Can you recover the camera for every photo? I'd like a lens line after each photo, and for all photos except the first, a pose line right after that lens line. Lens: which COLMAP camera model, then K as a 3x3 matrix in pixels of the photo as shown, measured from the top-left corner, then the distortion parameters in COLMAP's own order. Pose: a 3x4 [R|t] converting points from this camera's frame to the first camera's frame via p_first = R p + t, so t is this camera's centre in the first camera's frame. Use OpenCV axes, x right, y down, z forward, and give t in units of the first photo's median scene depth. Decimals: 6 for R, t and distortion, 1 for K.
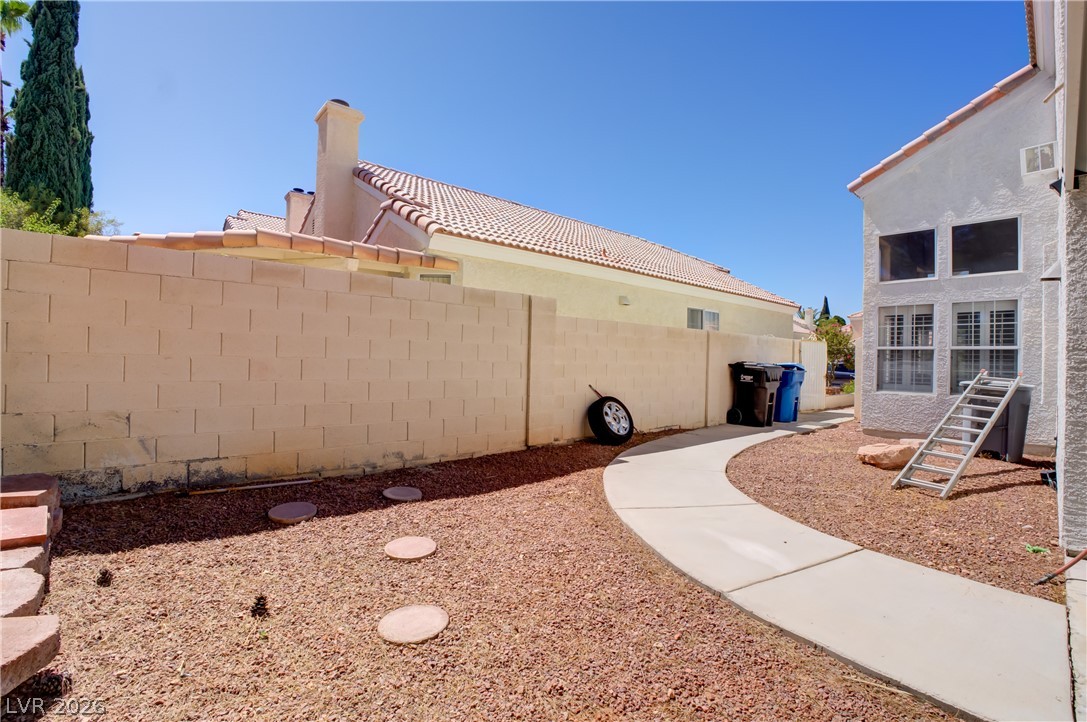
lens RADIAL K [[482.0, 0, 544.6], [0, 482.0, 352.9], [0, 0, 1]] dist [-0.037995, -0.000156]
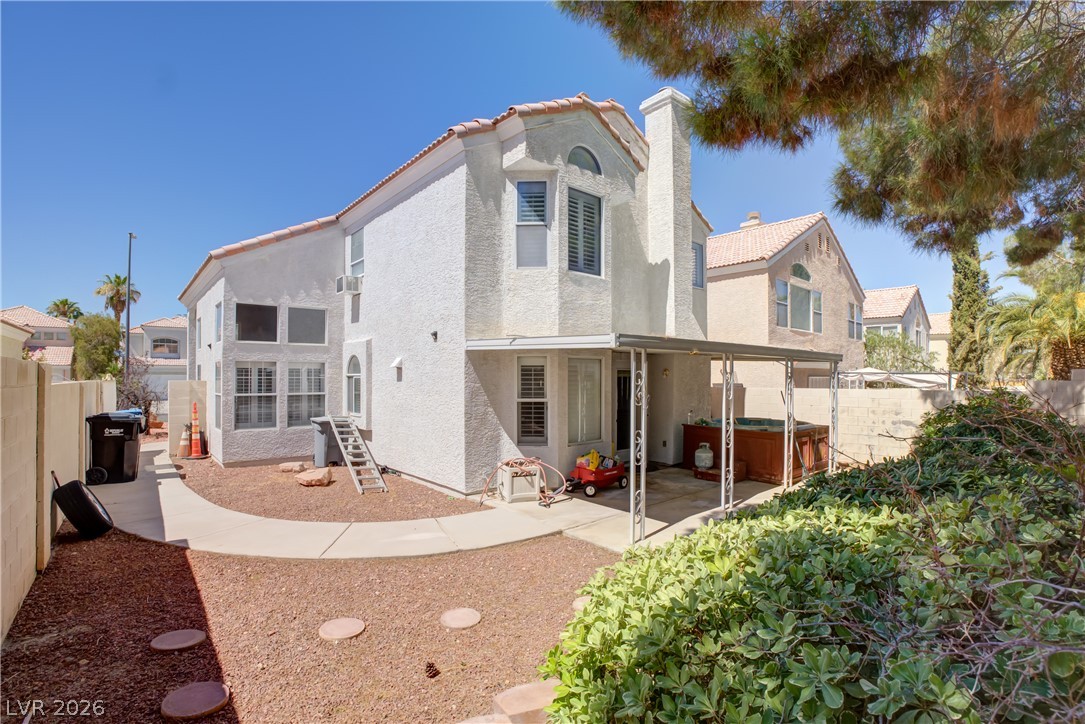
lens RADIAL K [[481.1, 0, 540.9], [0, 481.1, 370.0], [0, 0, 1]] dist [-0.037995, -0.000156]
pose [[0.057719, 0.003541, 0.998327, -0.508351], [-0.007141, 0.999970, -0.003134, -0.082861], [-0.998307, -0.006948, 0.057742, 0.157922]]
